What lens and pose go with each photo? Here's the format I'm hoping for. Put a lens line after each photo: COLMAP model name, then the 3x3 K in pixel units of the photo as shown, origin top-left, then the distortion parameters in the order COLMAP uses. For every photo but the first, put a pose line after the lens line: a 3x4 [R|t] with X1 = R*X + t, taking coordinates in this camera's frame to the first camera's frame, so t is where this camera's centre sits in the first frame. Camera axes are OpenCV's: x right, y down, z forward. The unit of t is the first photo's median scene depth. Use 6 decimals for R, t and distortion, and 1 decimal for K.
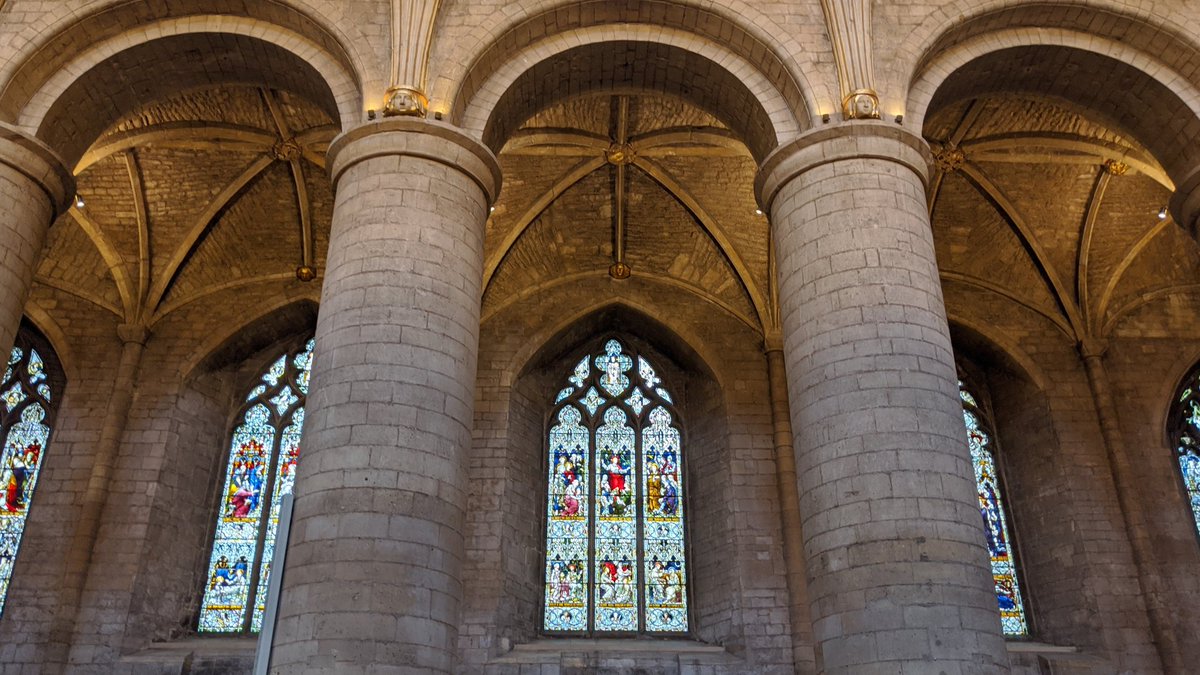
lens RADIAL K [[981.5, 0, 619.7], [0, 981.5, 344.4], [0, 0, 1]] dist [-0.002762, -0.008597]
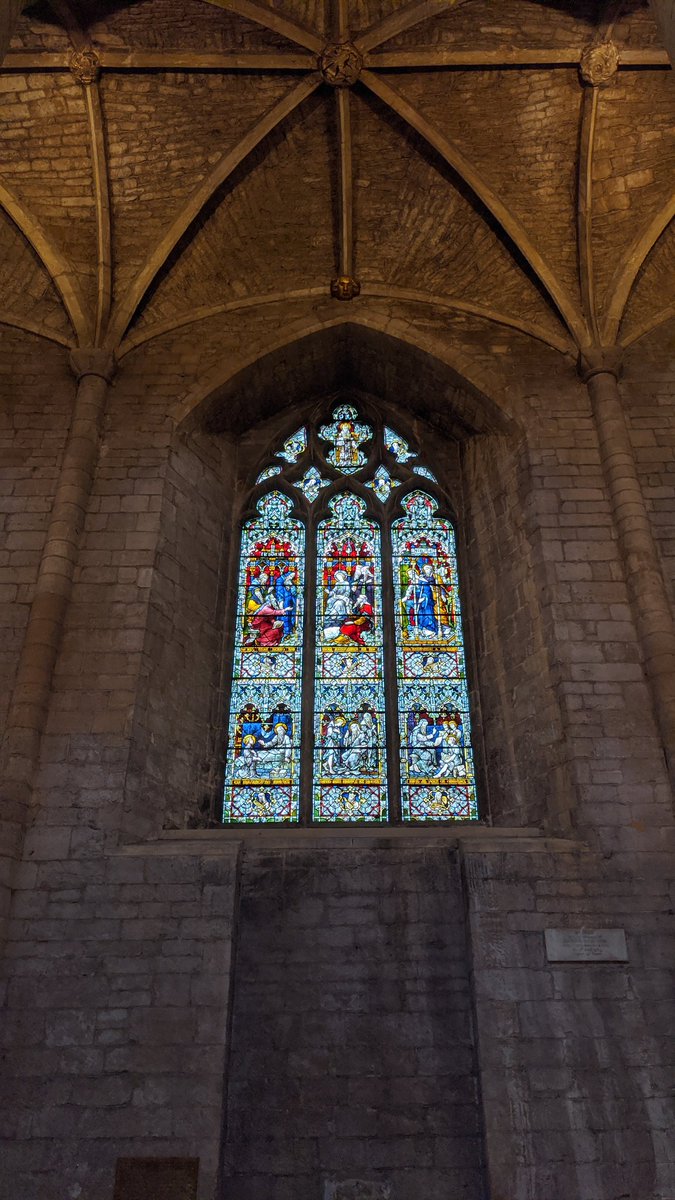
lens RADIAL K [[917.4, 0, 340.8], [0, 917.4, 627.9], [0, 0, 1]] dist [0.001651, -0.011614]
pose [[0.999145, -0.028693, -0.029777, -0.320792], [0.025791, 0.995272, -0.093641, 0.216672], [0.032323, 0.092793, 0.995161, 0.425735]]
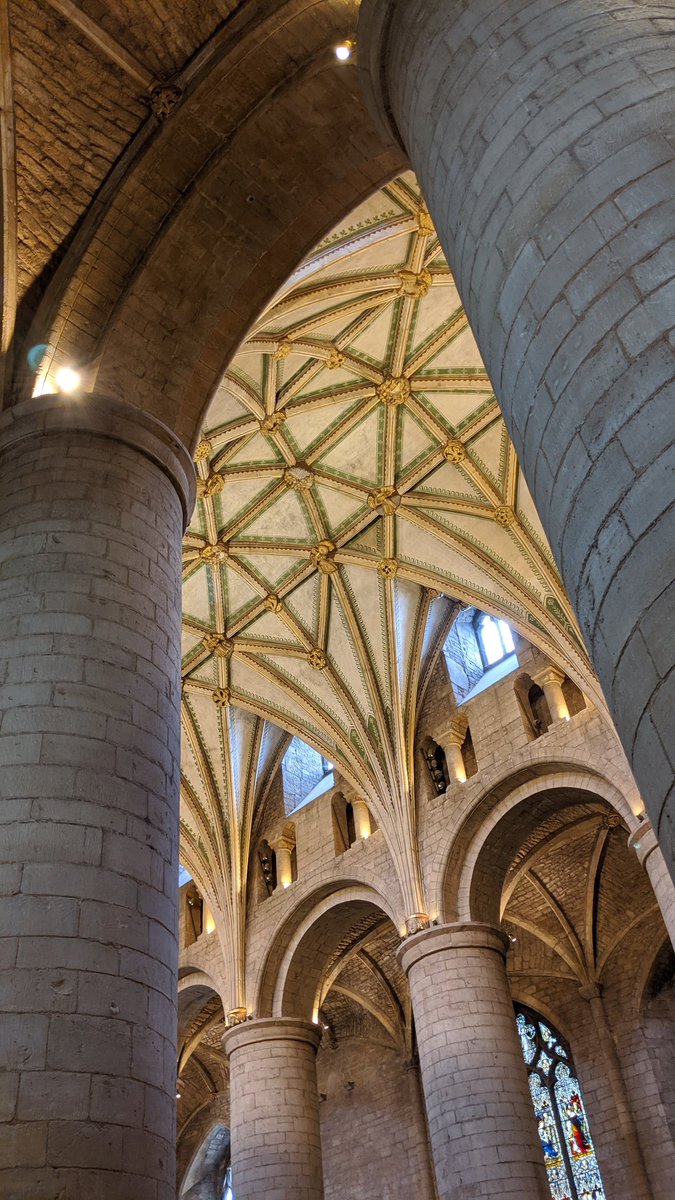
lens RADIAL K [[981.5, 0, 337.5], [0, 981.5, 600.0], [0, 0, 1]] dist [-0.002762, -0.008597]
pose [[0.659935, -0.543948, -0.518273, 0.257160], [0.414381, 0.838924, -0.352837, -0.128797], [0.626717, 0.018087, 0.779037, -0.265709]]
